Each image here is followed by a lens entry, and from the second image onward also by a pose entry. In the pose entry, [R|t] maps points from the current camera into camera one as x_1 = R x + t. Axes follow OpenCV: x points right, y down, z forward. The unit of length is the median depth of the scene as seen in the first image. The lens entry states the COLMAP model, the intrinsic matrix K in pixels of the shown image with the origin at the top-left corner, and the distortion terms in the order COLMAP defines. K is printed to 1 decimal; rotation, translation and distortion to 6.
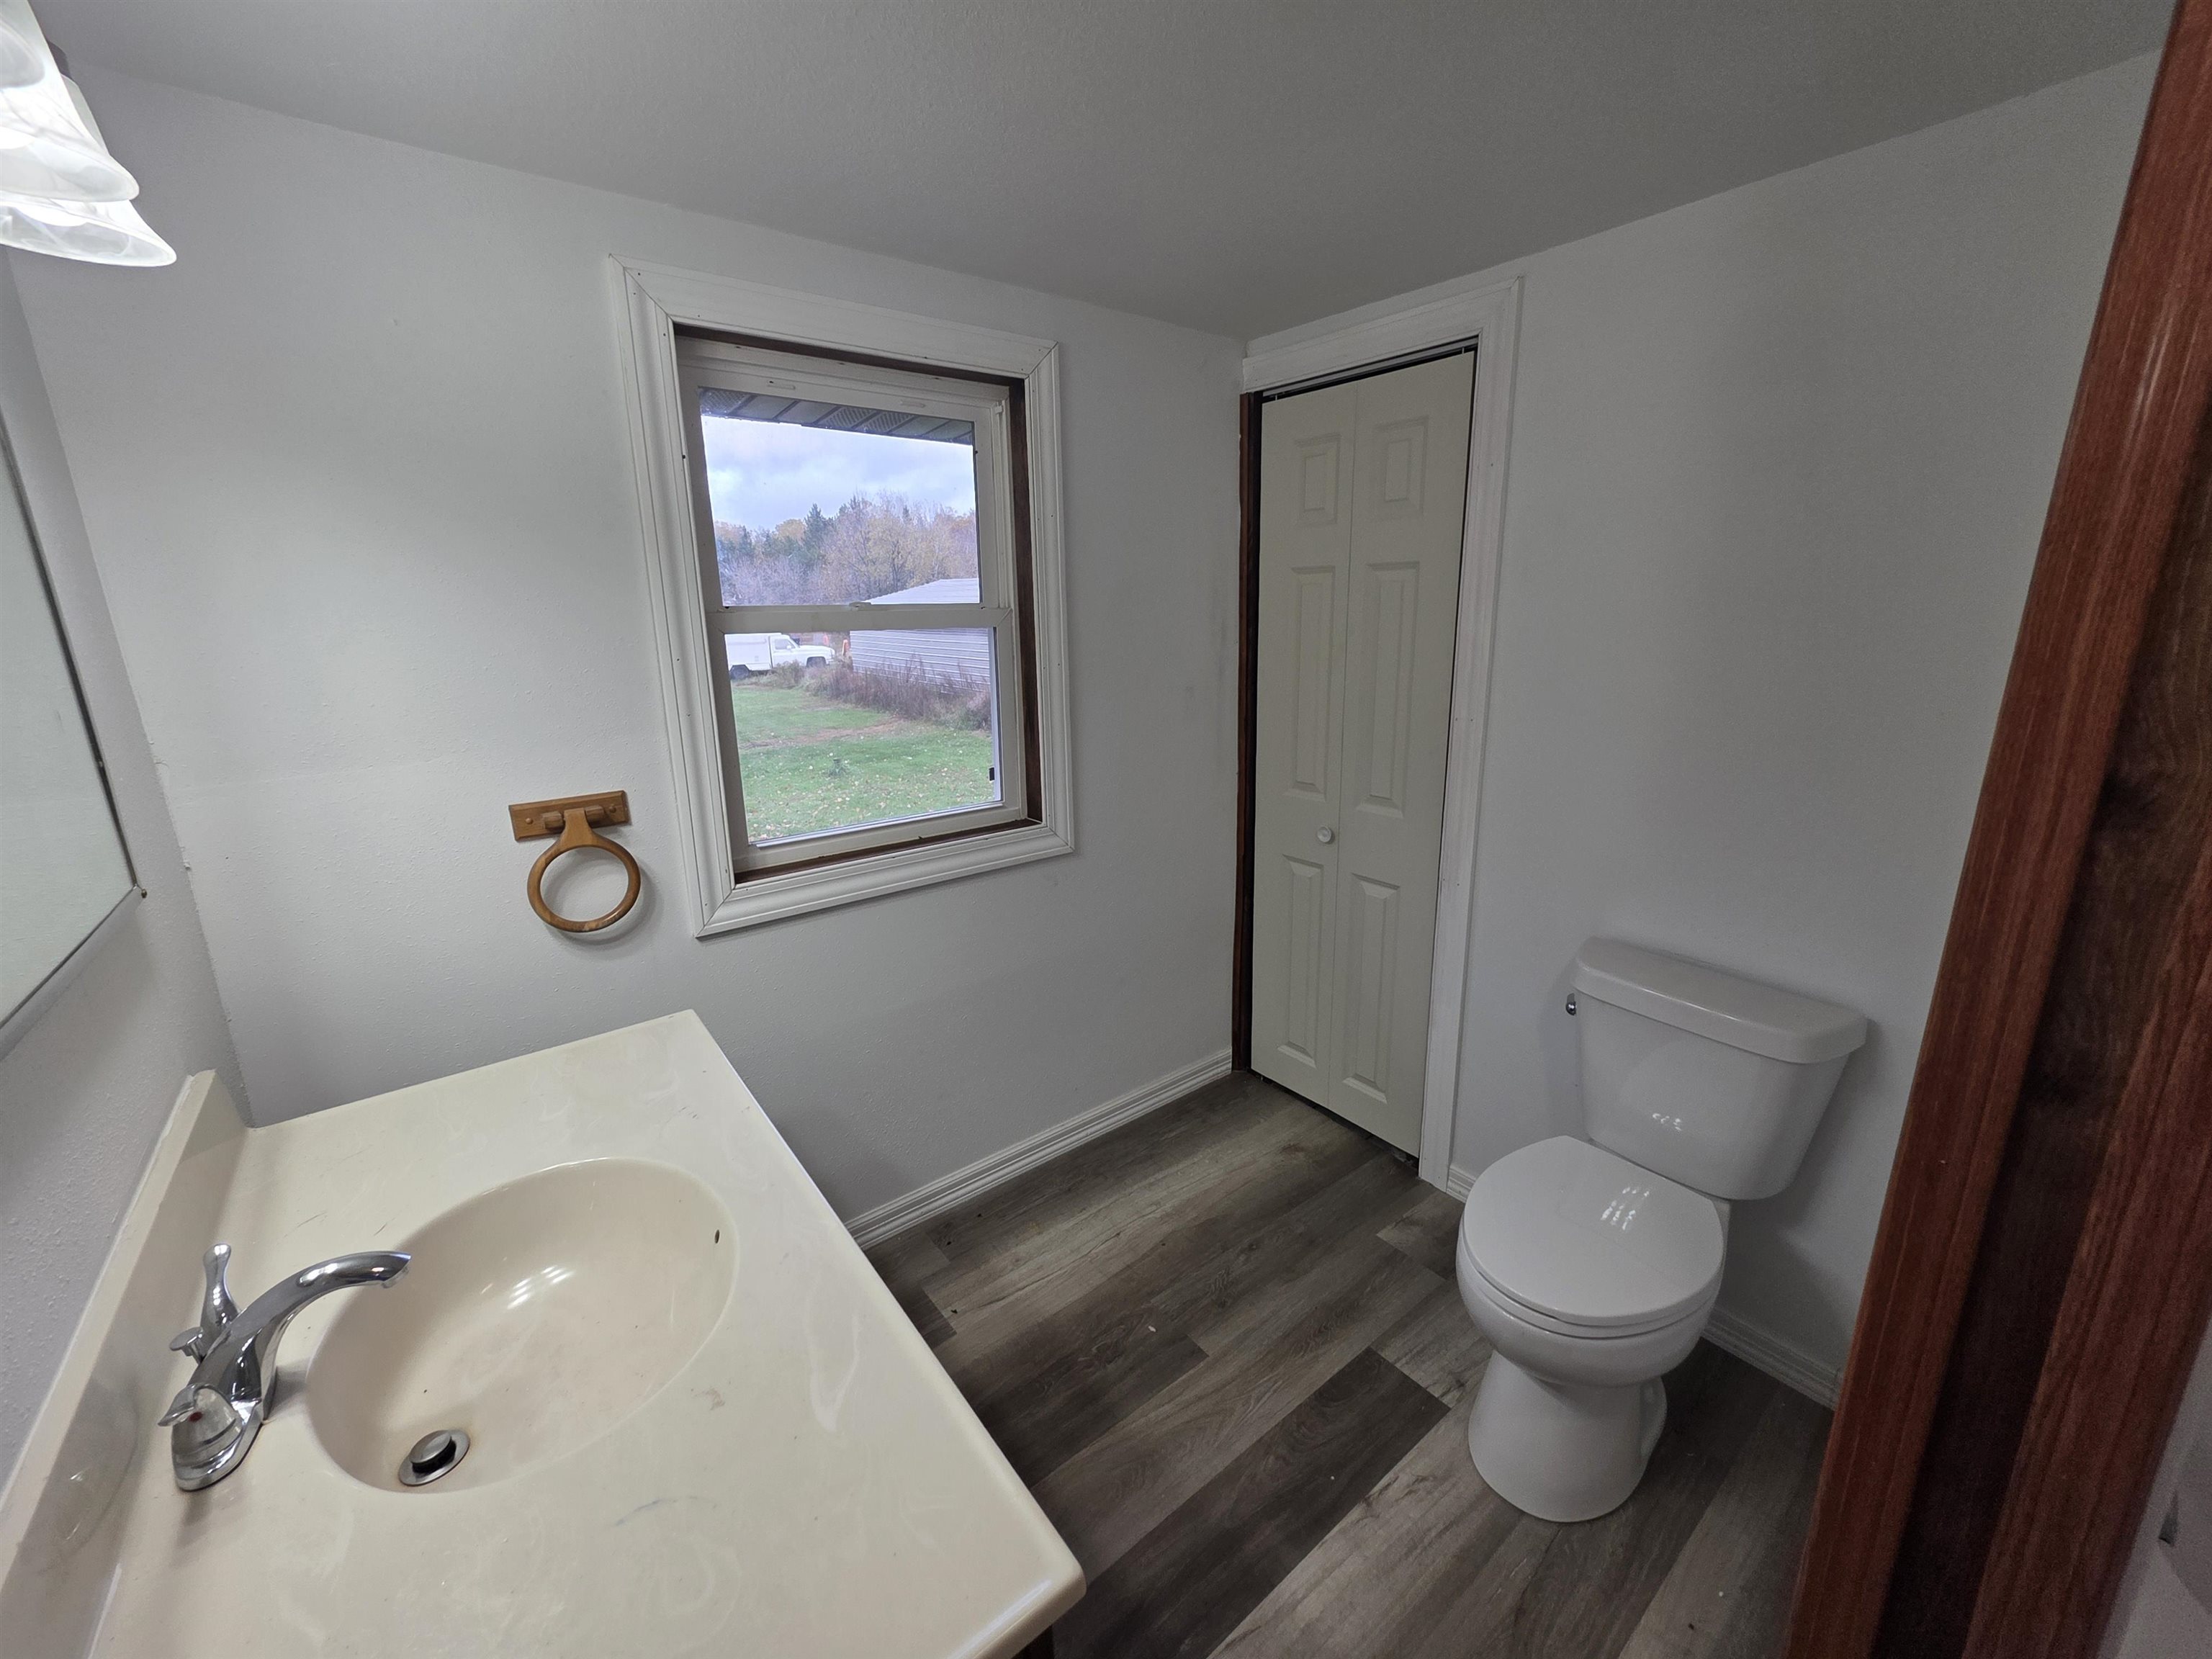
lens RADIAL K [[878.9, 0, 1115.2], [0, 878.9, 820.9], [0, 0, 1]] dist [-0.001754, -0.000046]
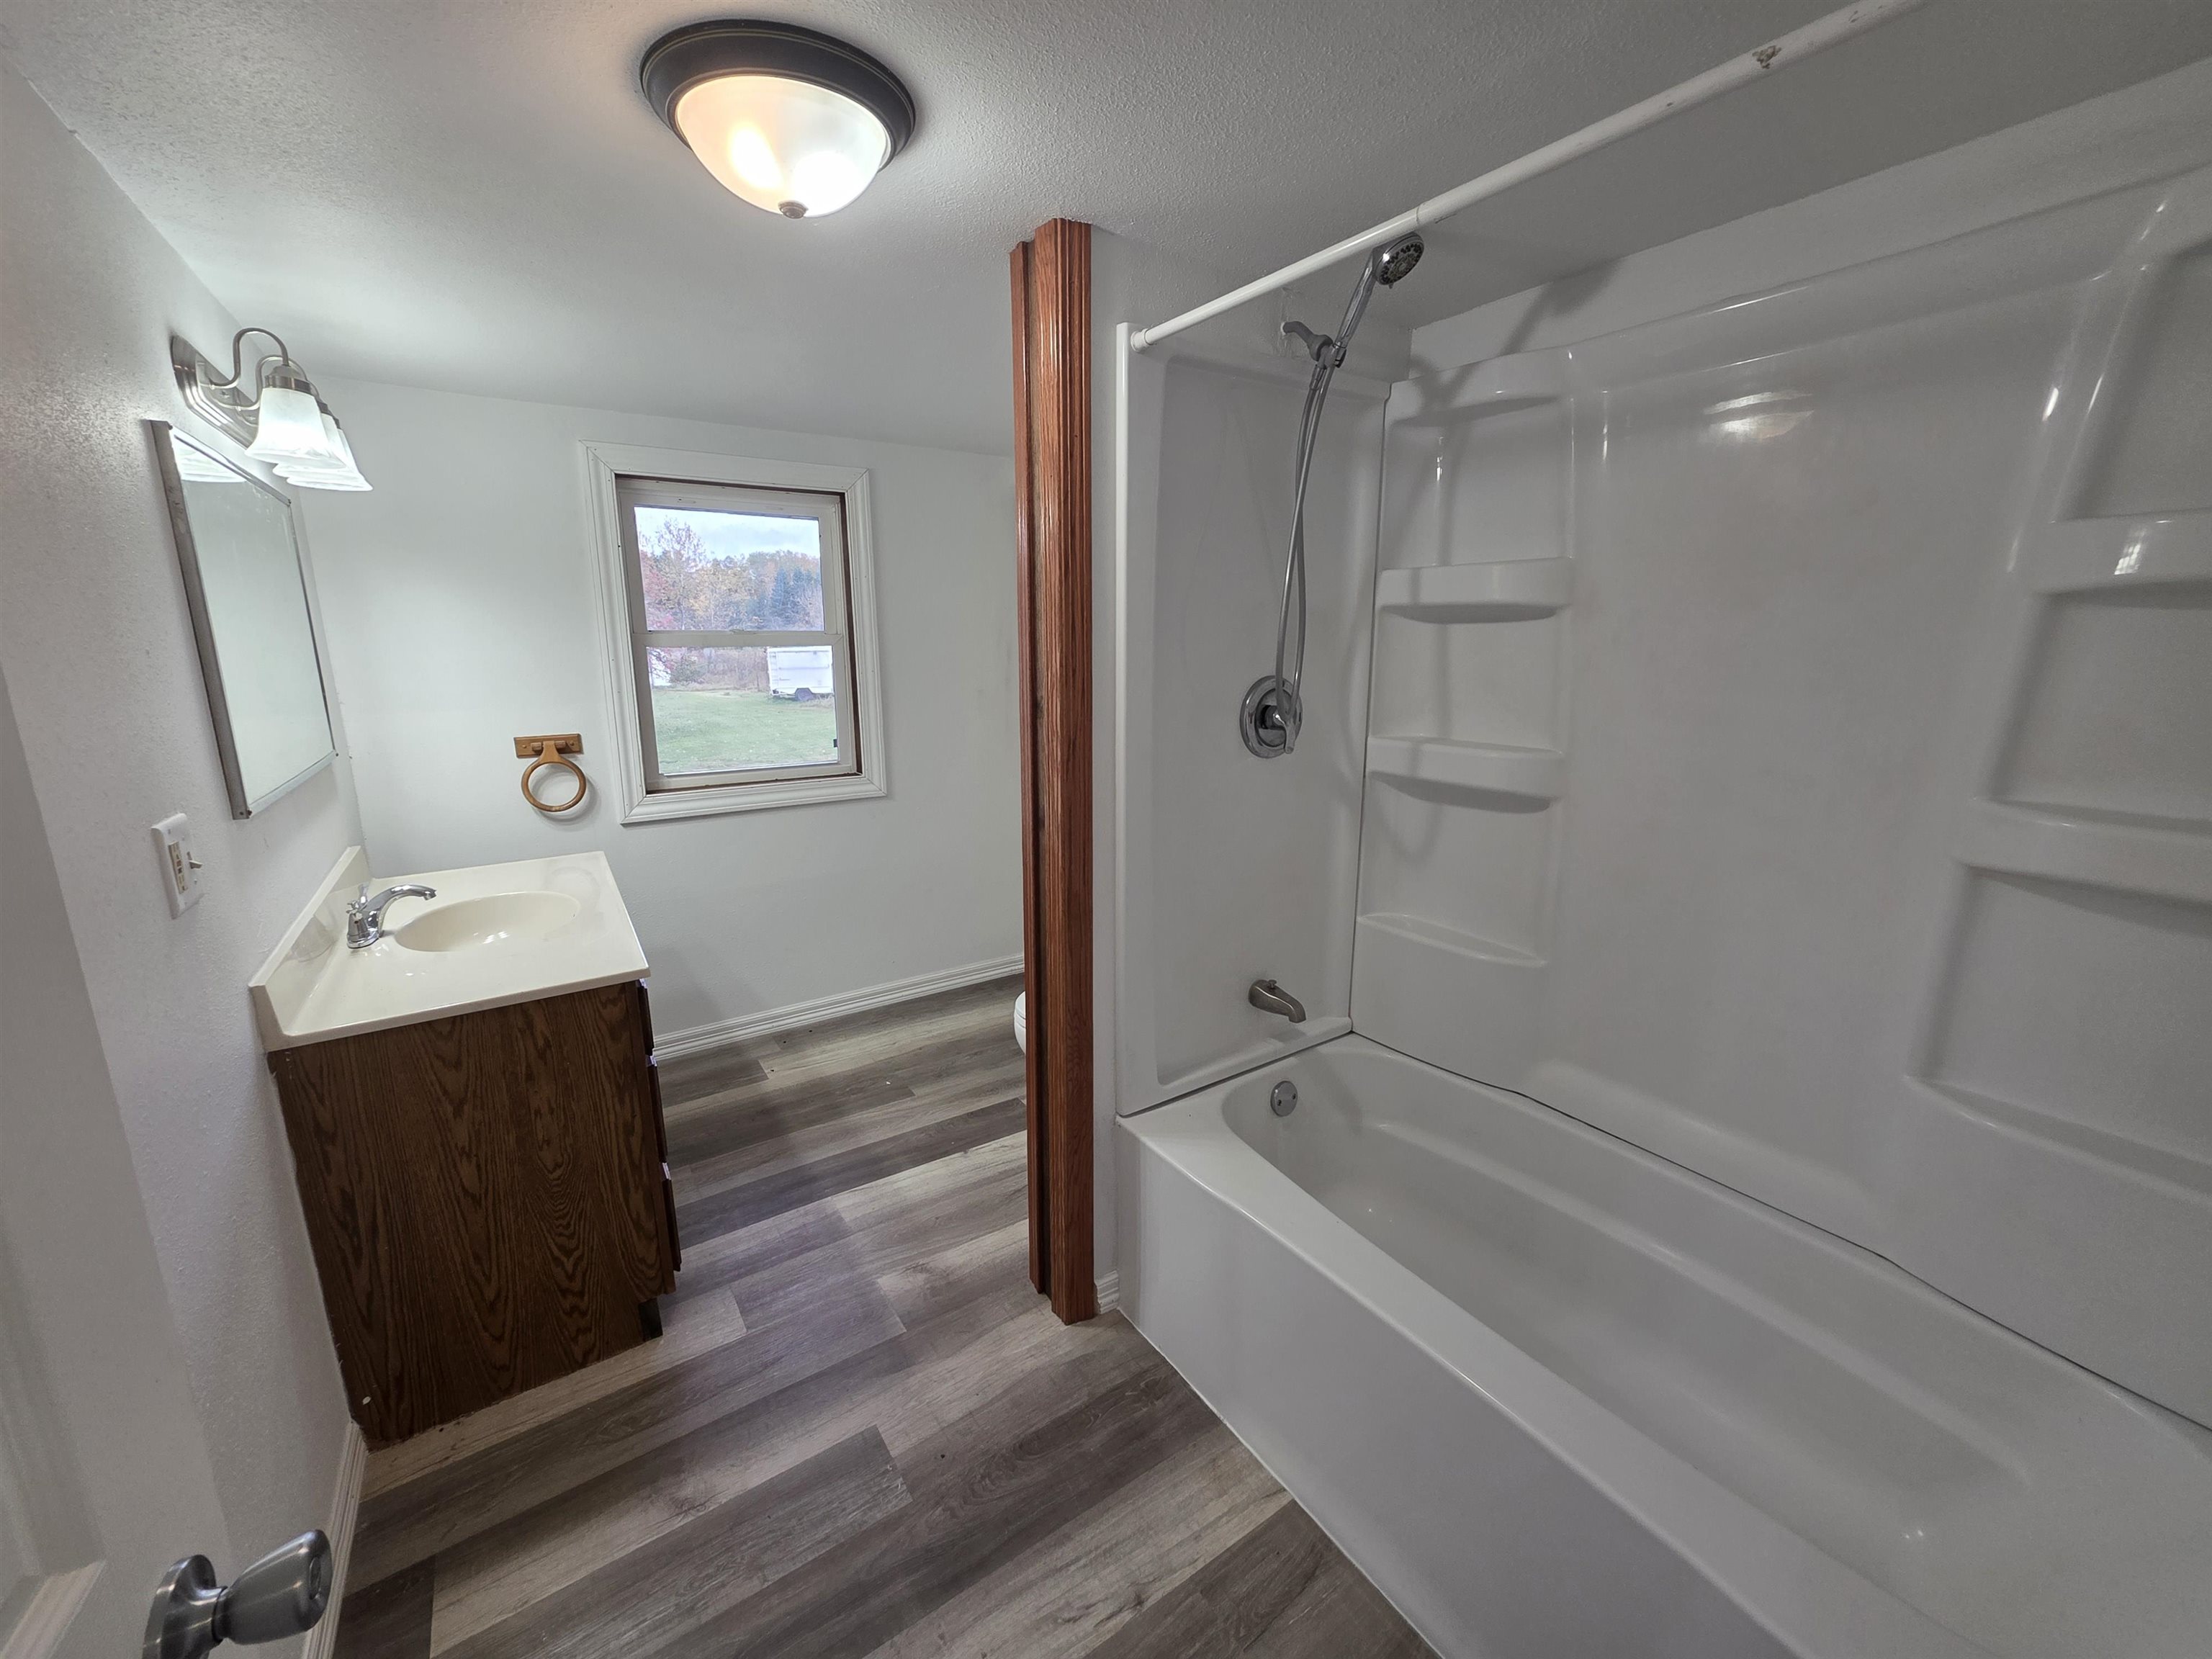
lens RADIAL K [[880.0, 0, 1110.1], [0, 880.0, 823.5], [0, 0, 1]] dist [0.001742, 0.000073]
pose [[0.997097, 0.029929, -0.070019, 0.604252], [-0.032099, 0.999032, -0.030072, 0.158438], [0.069051, 0.032232, 0.997092, -0.649904]]
